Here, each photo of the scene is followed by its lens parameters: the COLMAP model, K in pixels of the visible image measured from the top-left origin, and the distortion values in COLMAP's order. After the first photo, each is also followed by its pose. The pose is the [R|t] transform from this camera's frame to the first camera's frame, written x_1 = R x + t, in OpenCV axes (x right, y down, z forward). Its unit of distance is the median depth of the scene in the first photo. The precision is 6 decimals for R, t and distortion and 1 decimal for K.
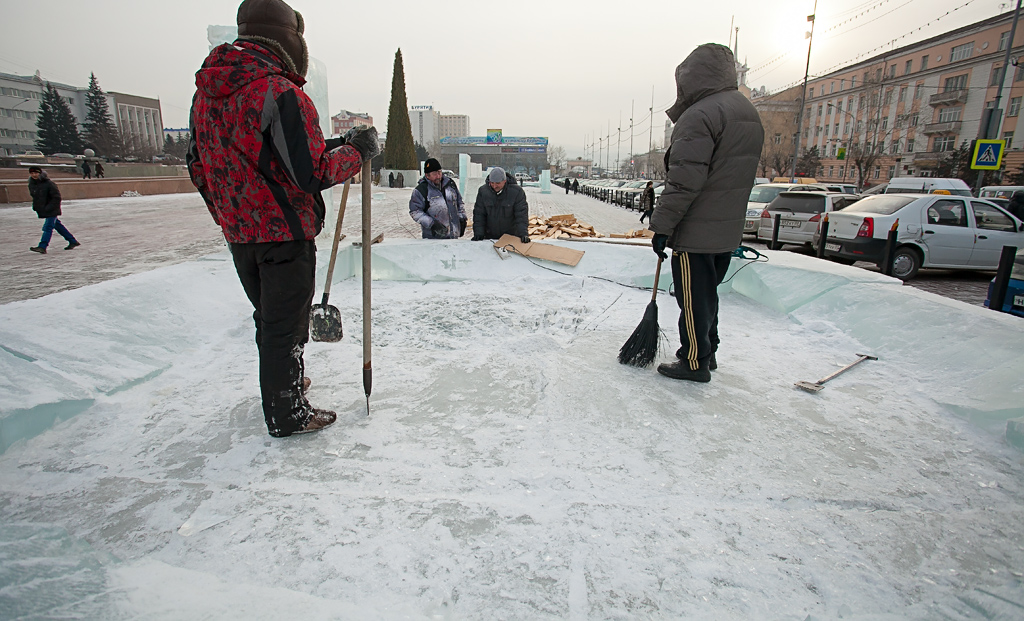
lens RADIAL K [[513.8, 0, 482.5], [0, 513.8, 283.4], [0, 0, 1]] dist [-0.000767, -0.000098]
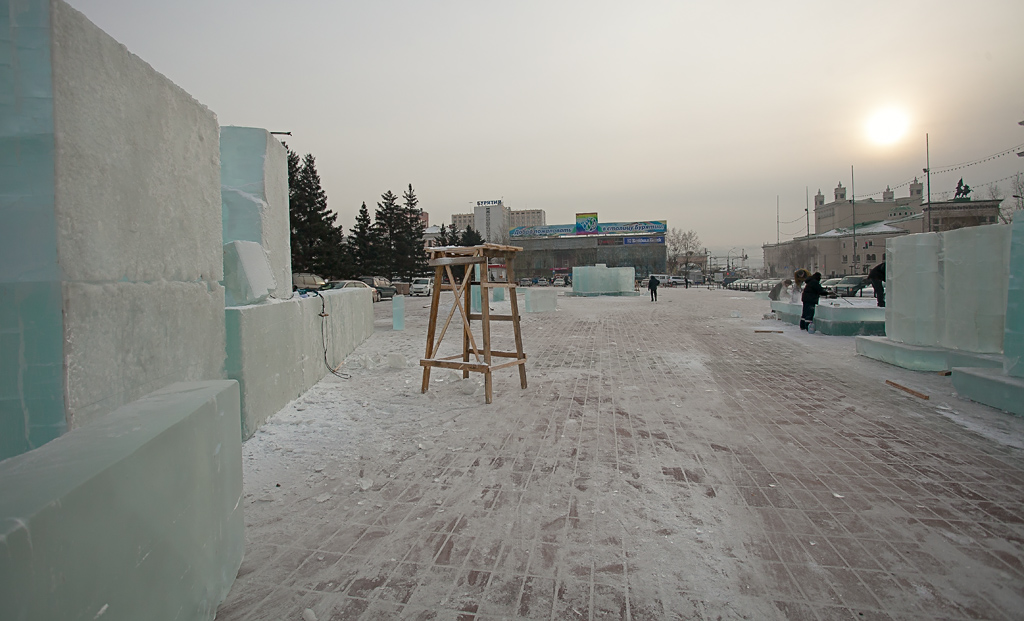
lens RADIAL K [[513.8, 0, 482.5], [0, 513.8, 283.4], [0, 0, 1]] dist [-0.000767, -0.000098]
pose [[0.989906, -0.025498, -0.139414, -0.022064], [-0.002818, 0.979947, -0.199237, -0.067153], [0.141699, 0.197619, 0.969984, 0.320119]]
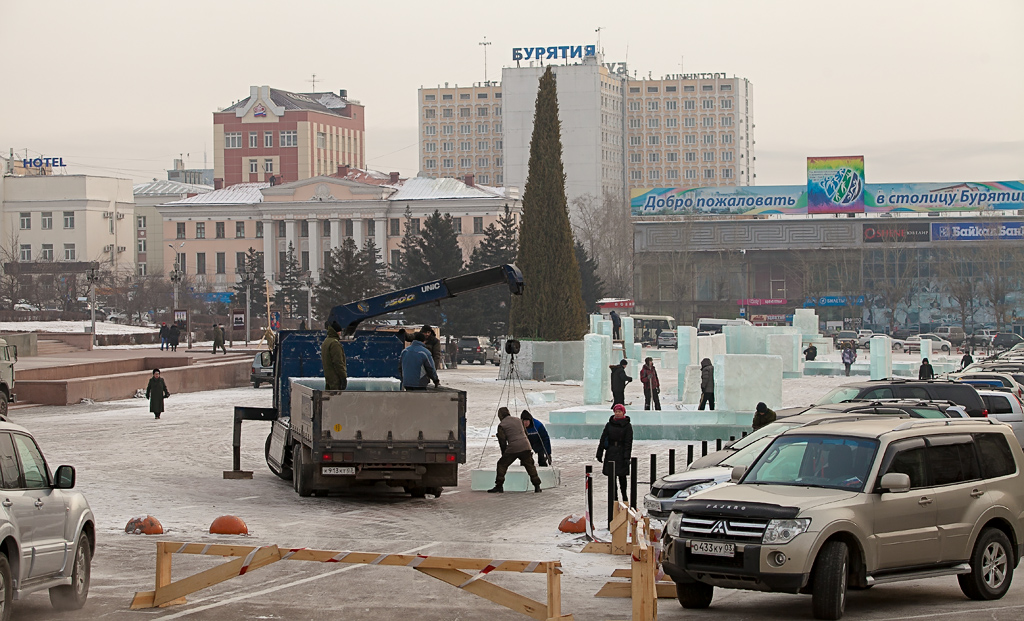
lens RADIAL K [[2736.3, 0, 511.9], [0, 2736.3, 310.5], [0, 0, 1]] dist [0.026842, 0.111493]
pose [[0.992693, -0.012890, -0.119976, 0.025960], [-0.012096, 0.978640, -0.205224, 0.069486], [0.120059, 0.205176, 0.971334, -0.377996]]
